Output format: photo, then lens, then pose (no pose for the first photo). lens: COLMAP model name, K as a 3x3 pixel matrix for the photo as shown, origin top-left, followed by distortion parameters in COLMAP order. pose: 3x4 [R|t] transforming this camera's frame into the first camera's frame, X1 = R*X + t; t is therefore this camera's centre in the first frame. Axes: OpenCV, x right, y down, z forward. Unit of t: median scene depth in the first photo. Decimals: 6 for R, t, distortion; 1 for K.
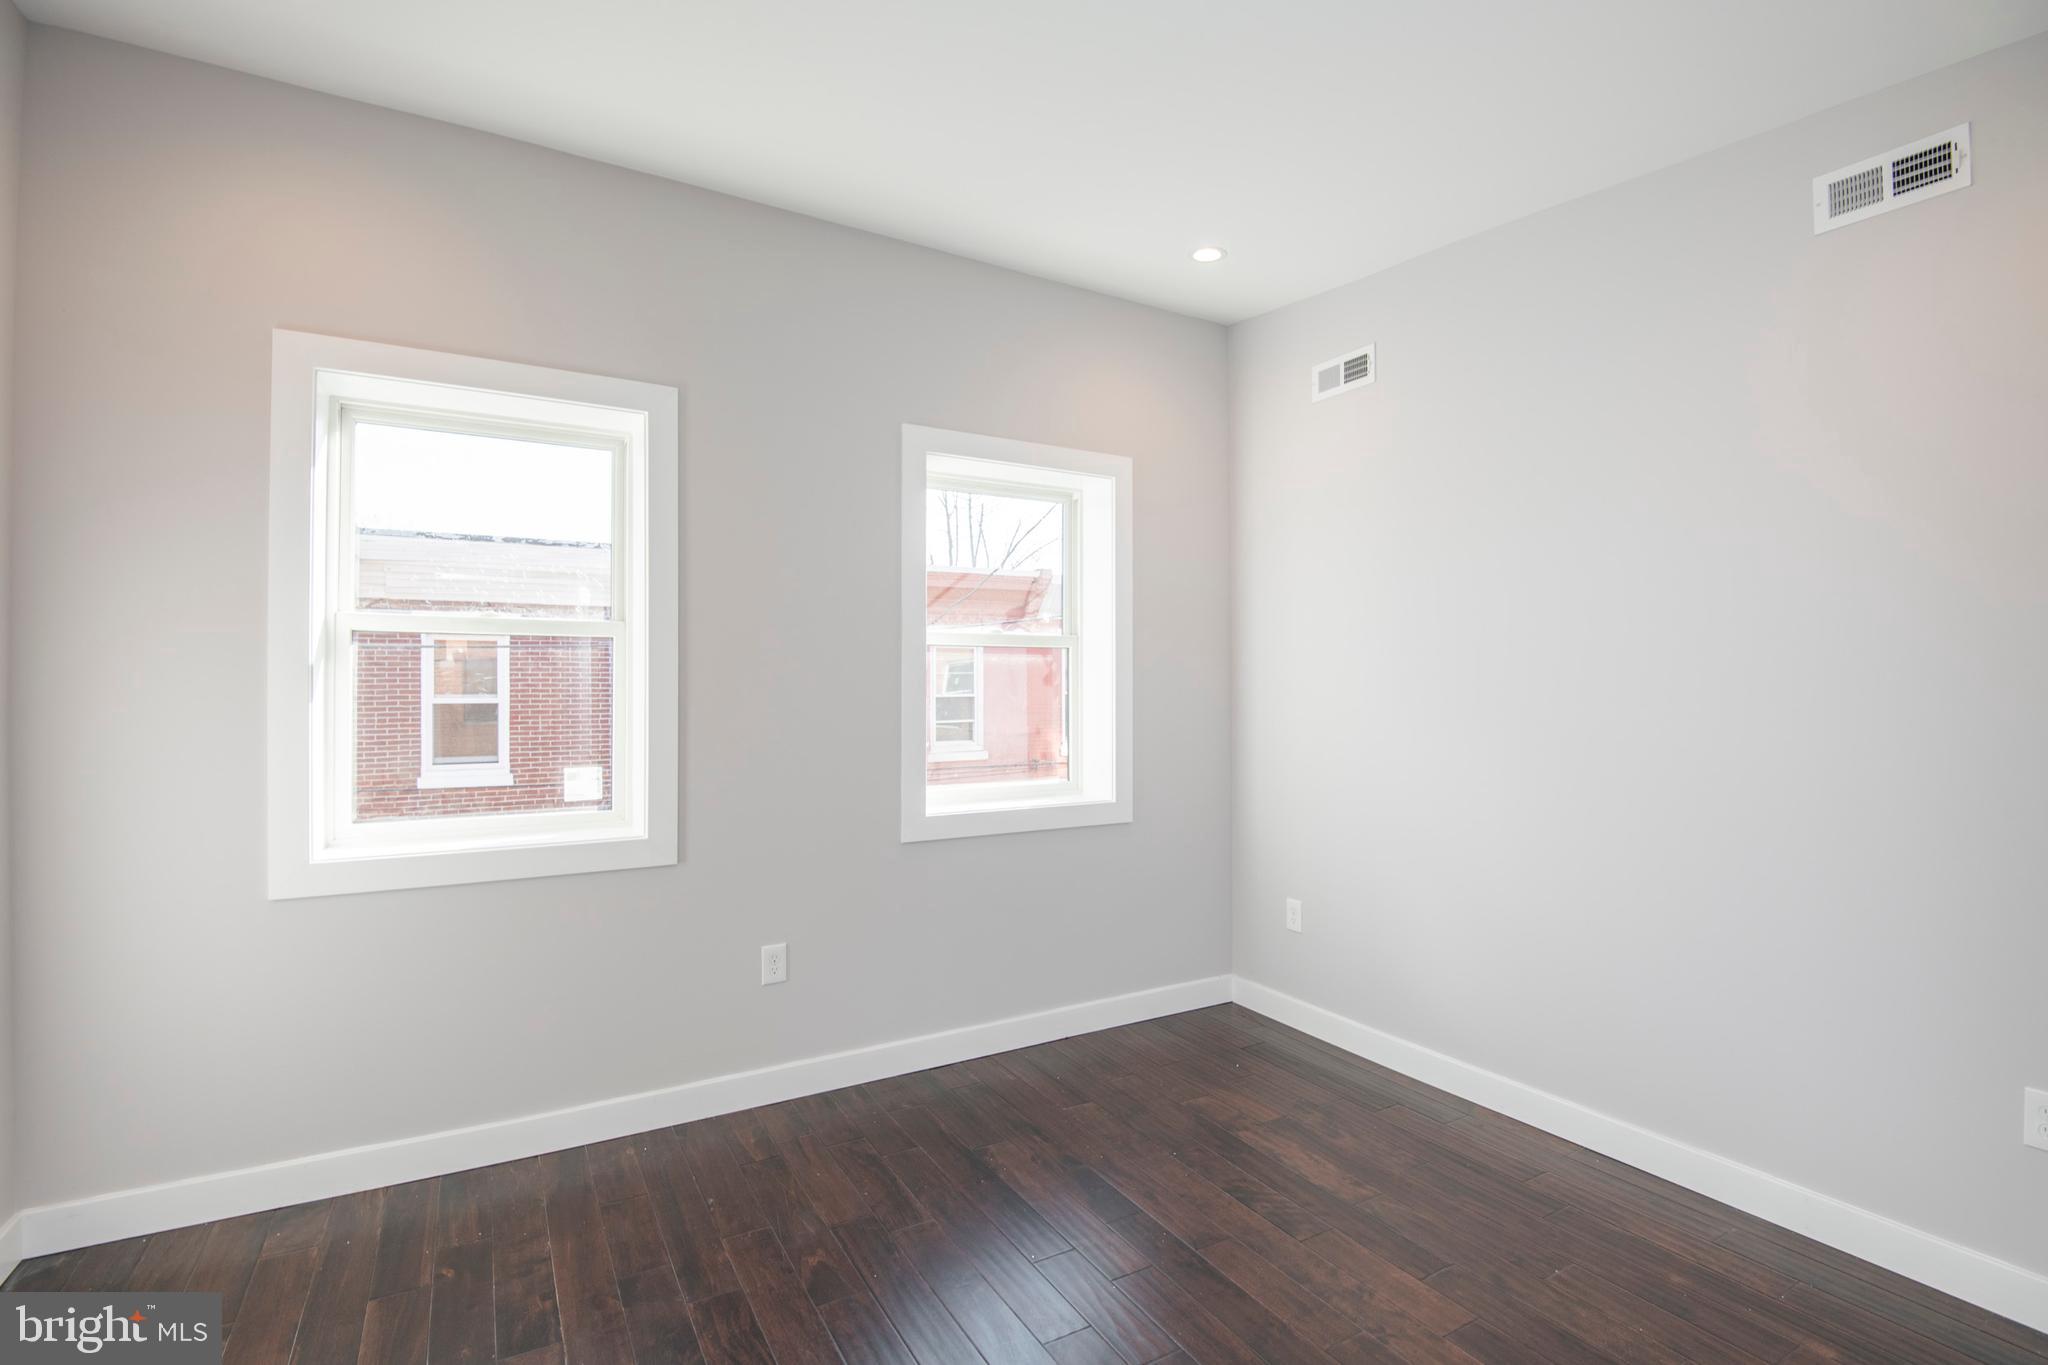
lens RADIAL K [[945.4, 0, 1016.0], [0, 945.4, 680.2], [0, 0, 1]] dist [-0.000512, -0.007744]
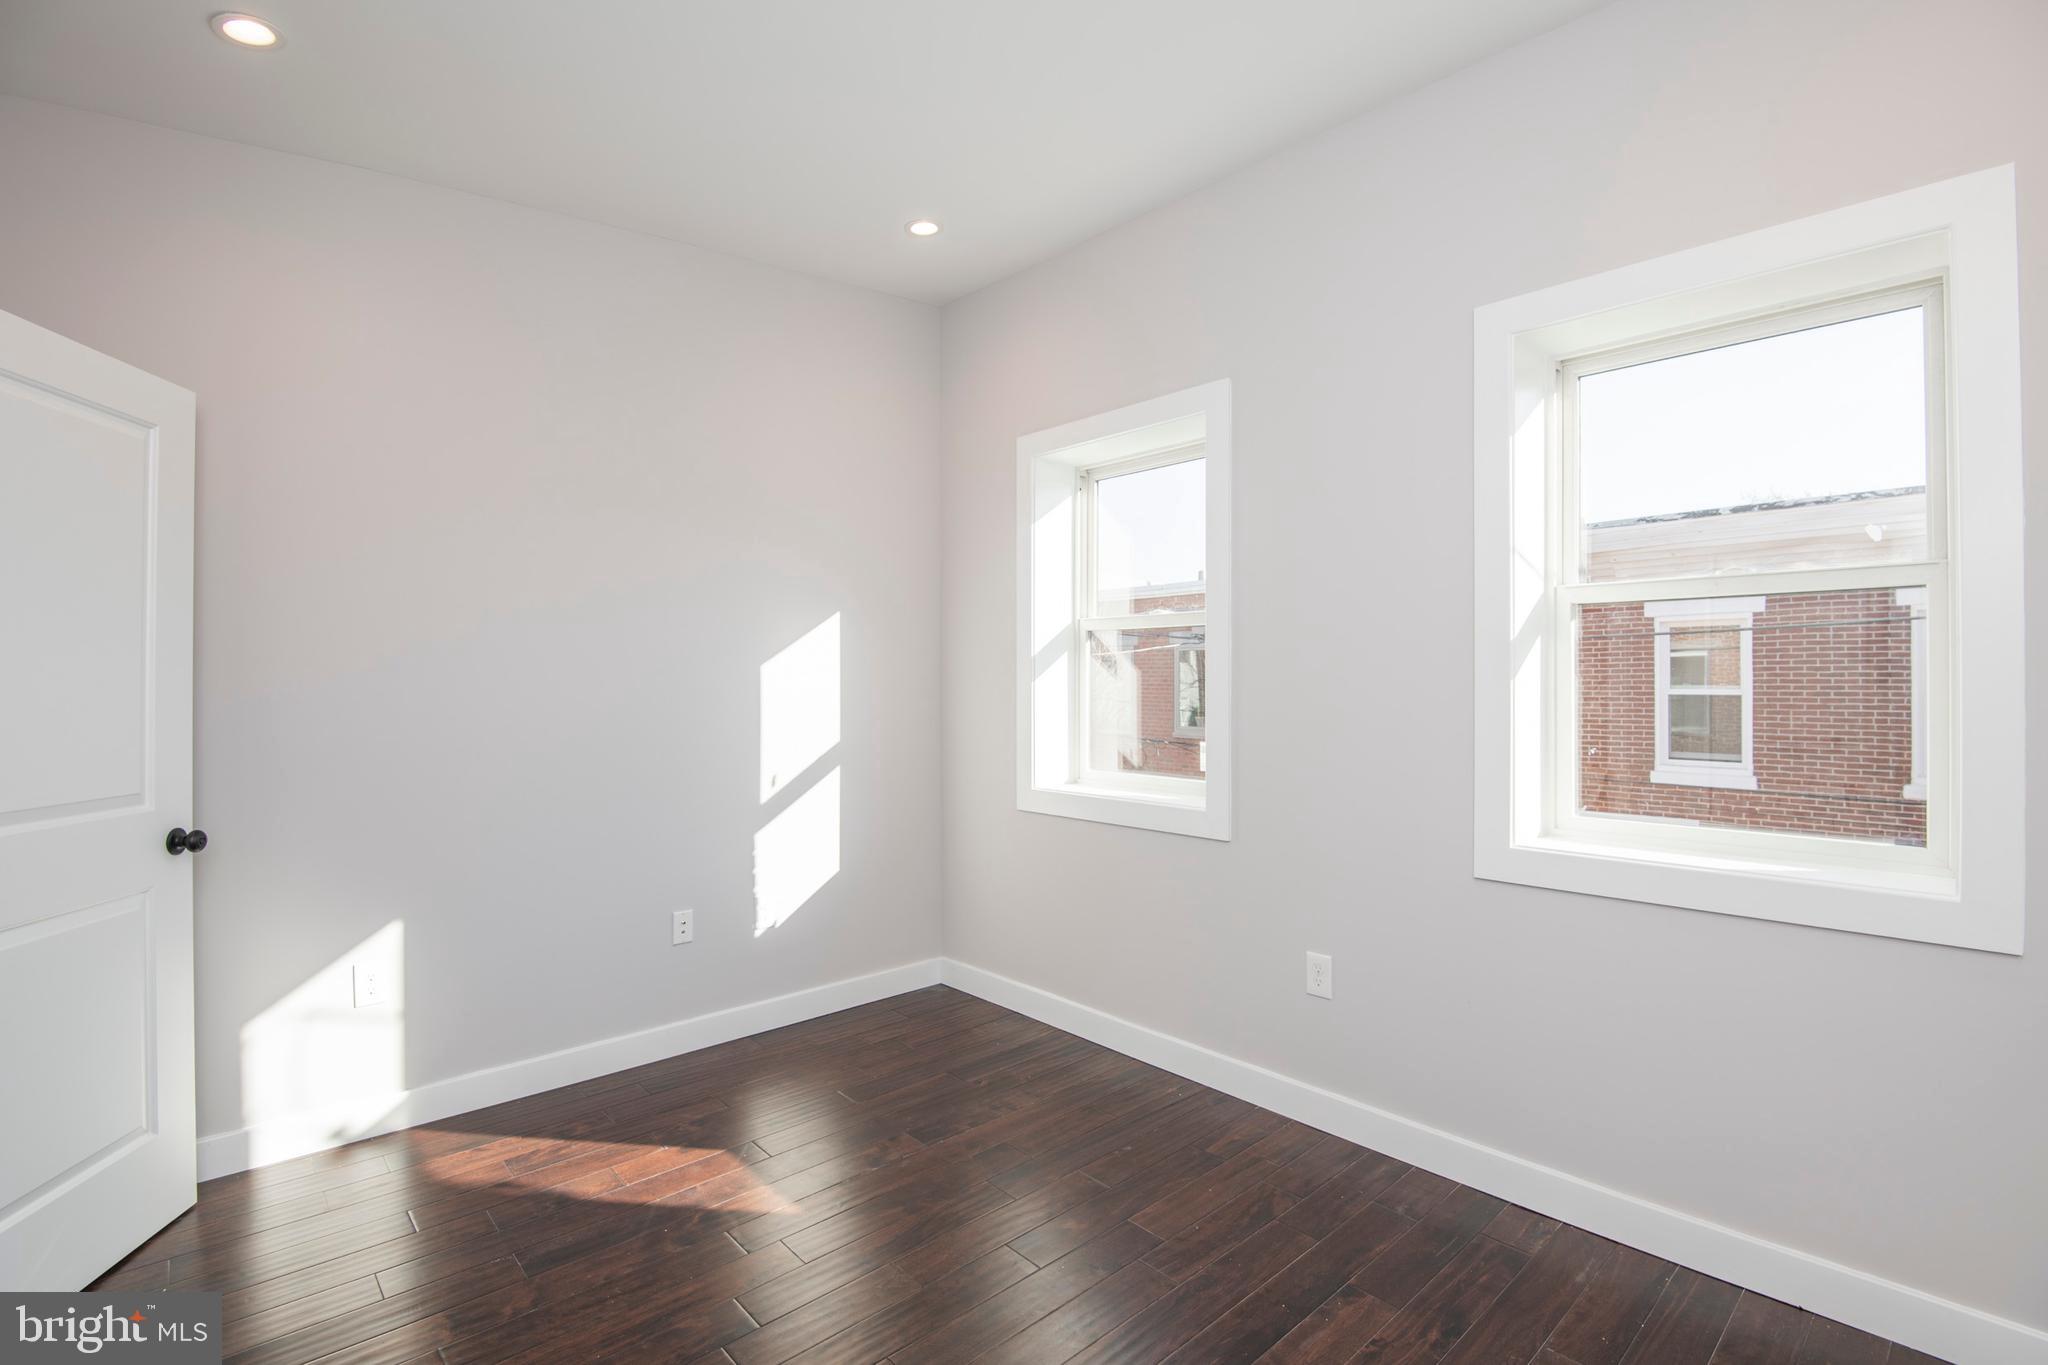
lens RADIAL K [[945.4, 0, 1023.9], [0, 945.4, 673.6], [0, 0, 1]] dist [-0.000512, -0.007744]
pose [[0.226408, -0.004887, -0.974020, 0.686665], [0.005107, 0.999980, -0.003830, 0.016968], [0.974019, -0.004108, 0.226428, 0.637541]]
